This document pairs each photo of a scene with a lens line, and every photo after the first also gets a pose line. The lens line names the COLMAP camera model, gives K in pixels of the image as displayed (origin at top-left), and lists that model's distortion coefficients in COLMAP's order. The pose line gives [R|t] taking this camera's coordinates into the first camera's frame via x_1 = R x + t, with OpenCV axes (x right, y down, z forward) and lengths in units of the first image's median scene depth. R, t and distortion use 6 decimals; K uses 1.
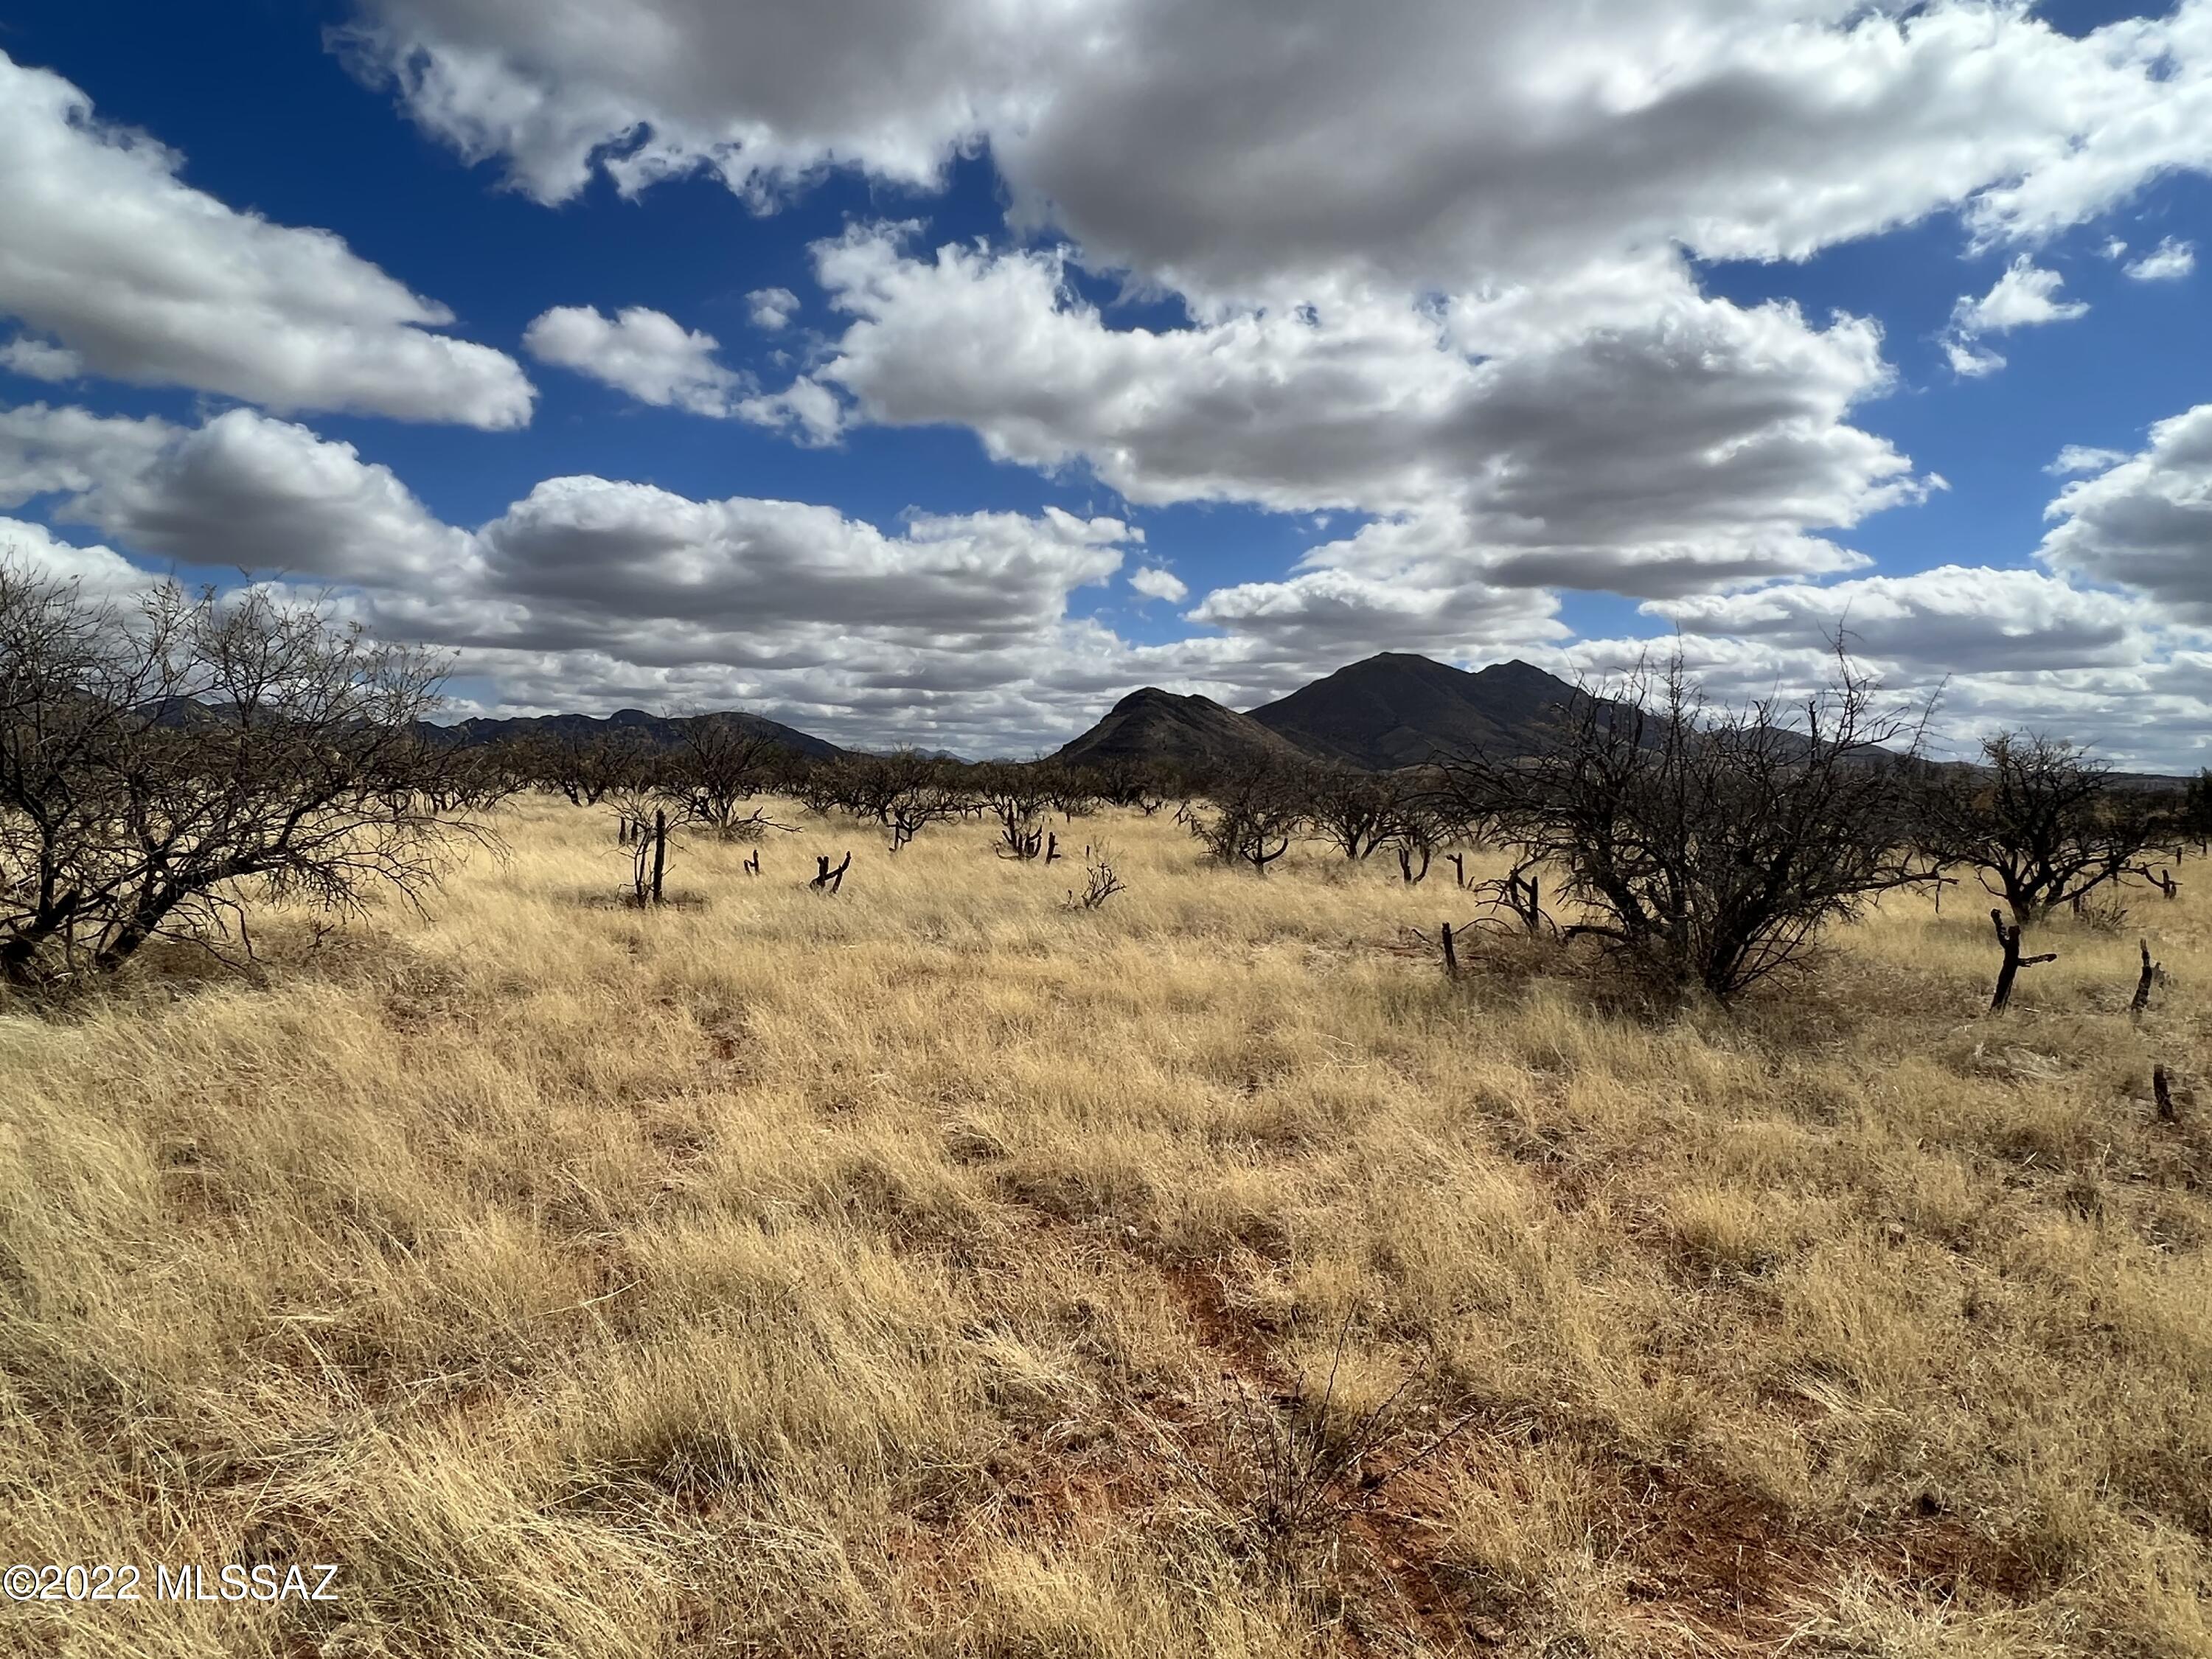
lens RADIAL K [[1264.8, 0, 1100.6], [0, 1264.8, 819.6], [0, 0, 1]] dist [-0.005971, -0.001118]
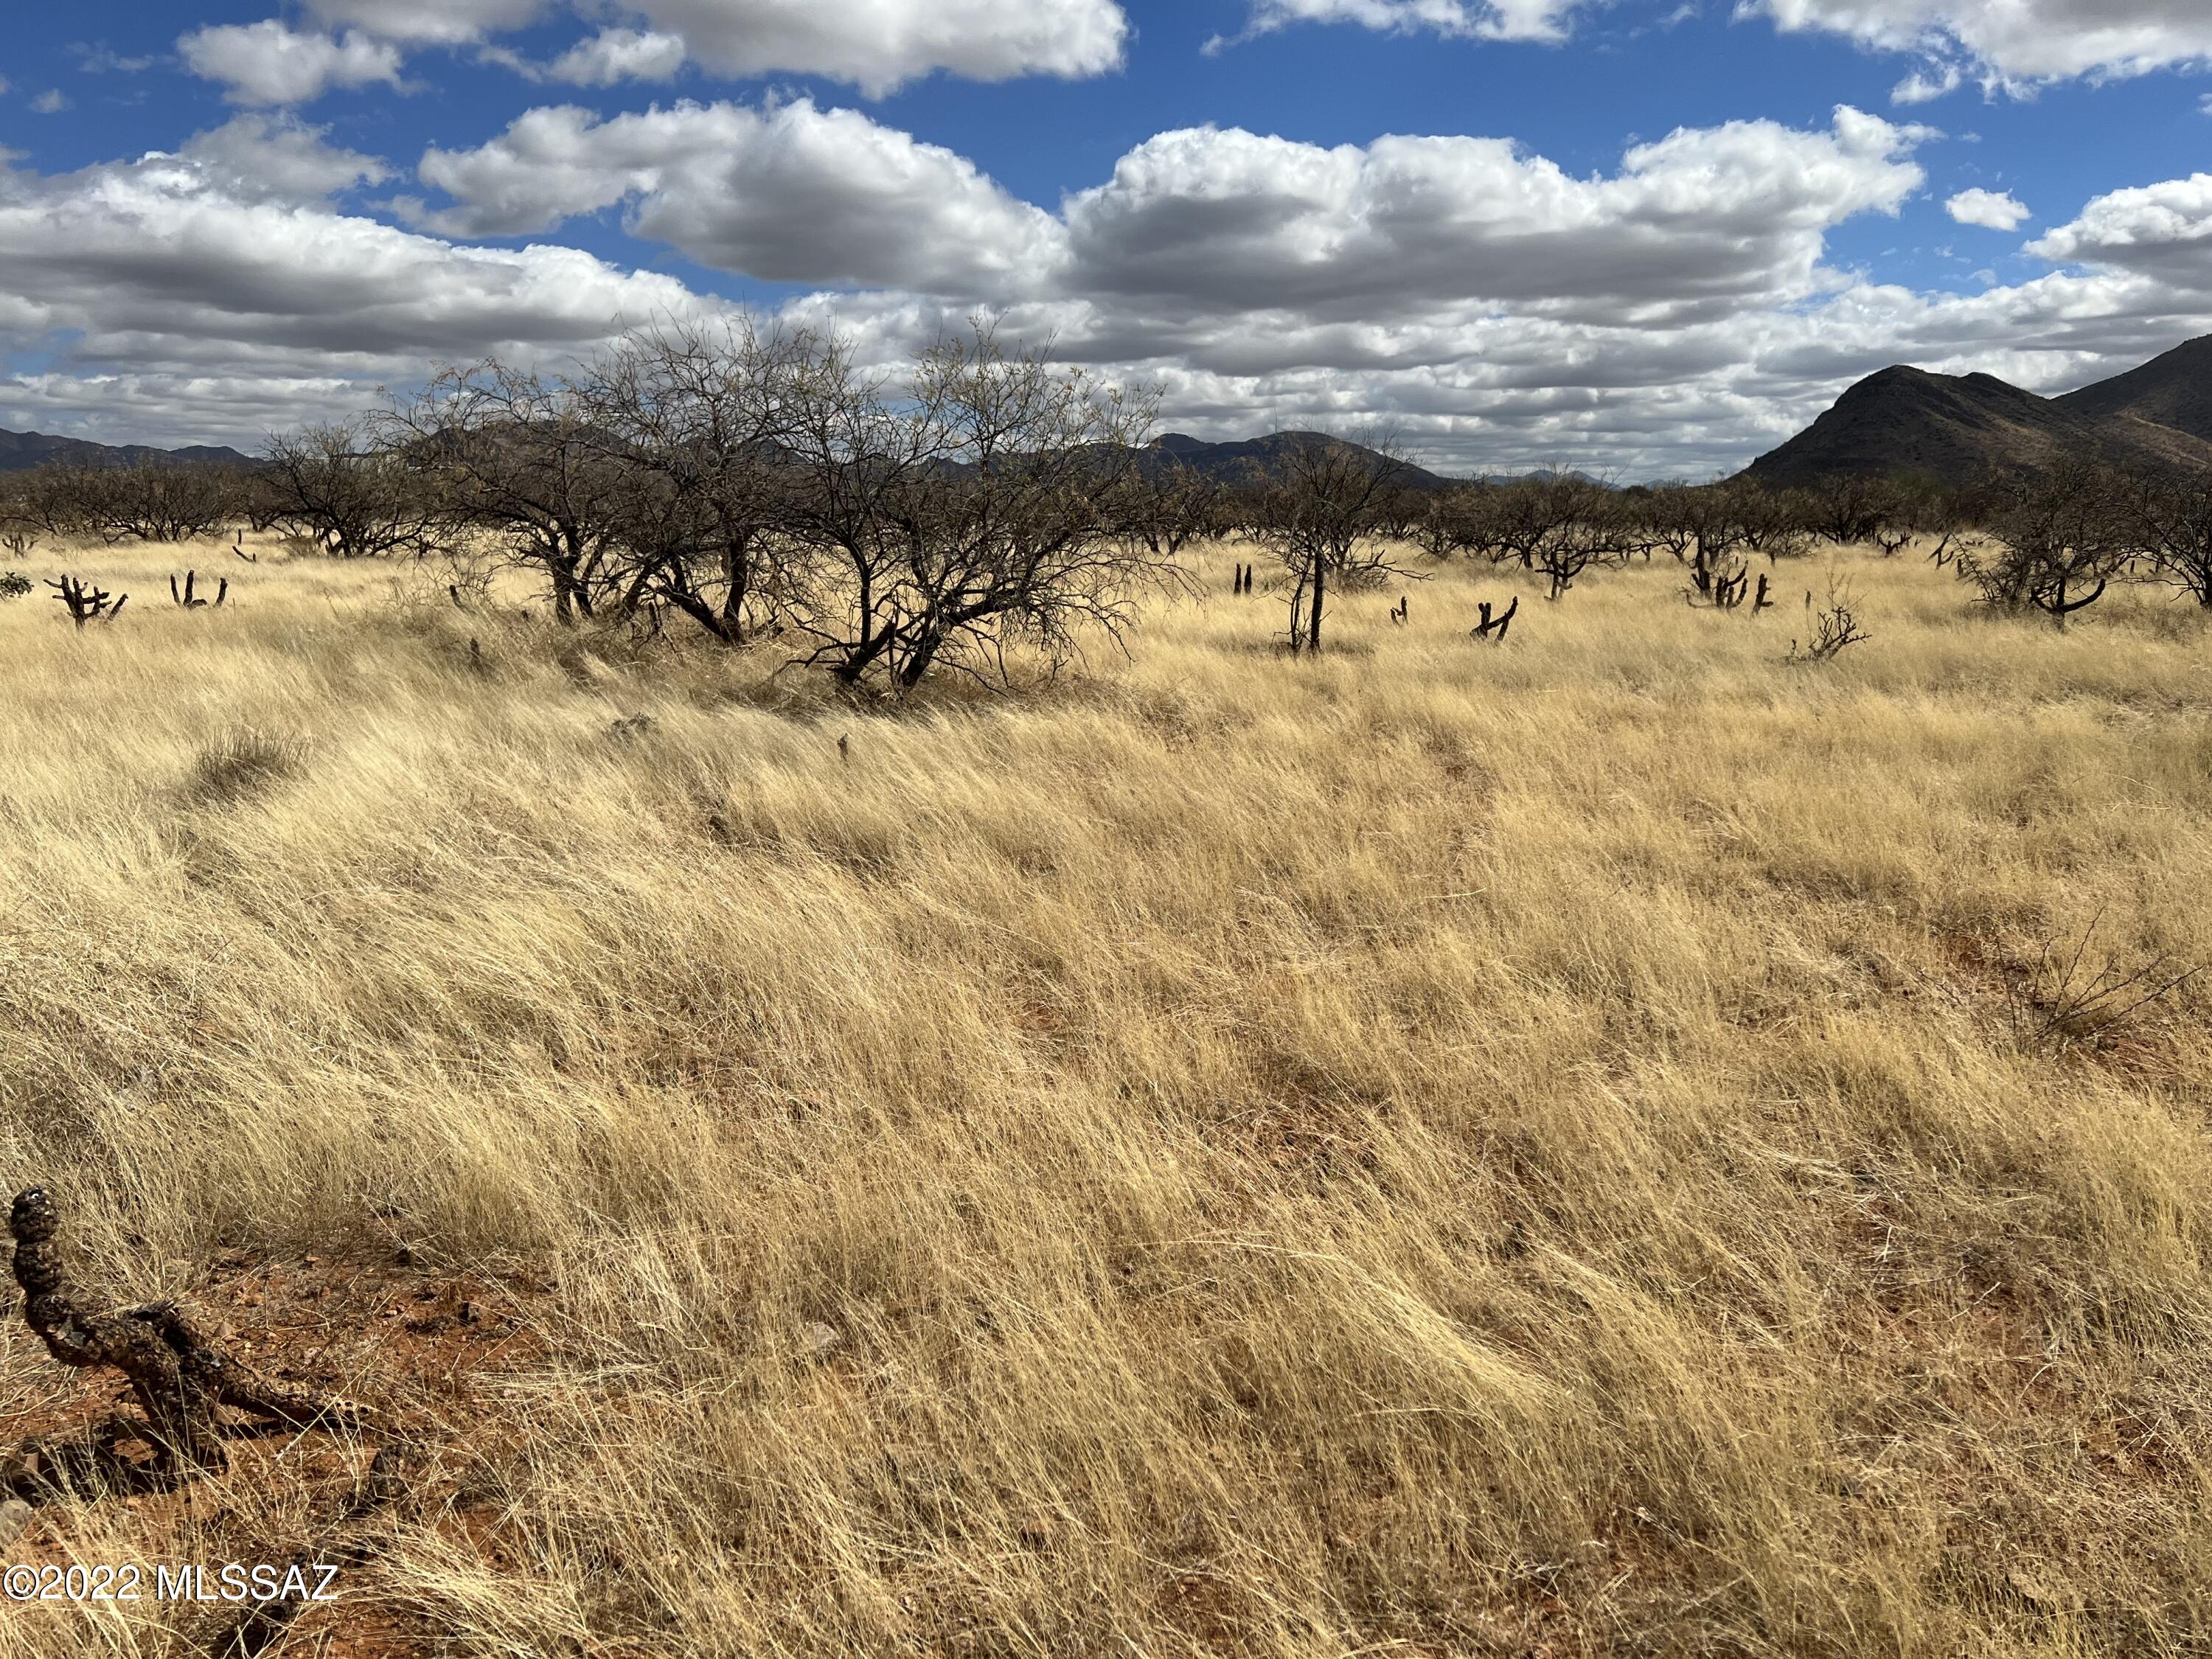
lens RADIAL K [[1646.0, 0, 1106.4], [0, 1646.0, 838.0], [0, 0, 1]] dist [0.059007, -0.068689]
pose [[0.923537, 0.054421, -0.379629, -0.014137], [0.007023, 0.987315, 0.158620, 0.005192], [0.383446, -0.149157, 0.911439, -0.138343]]
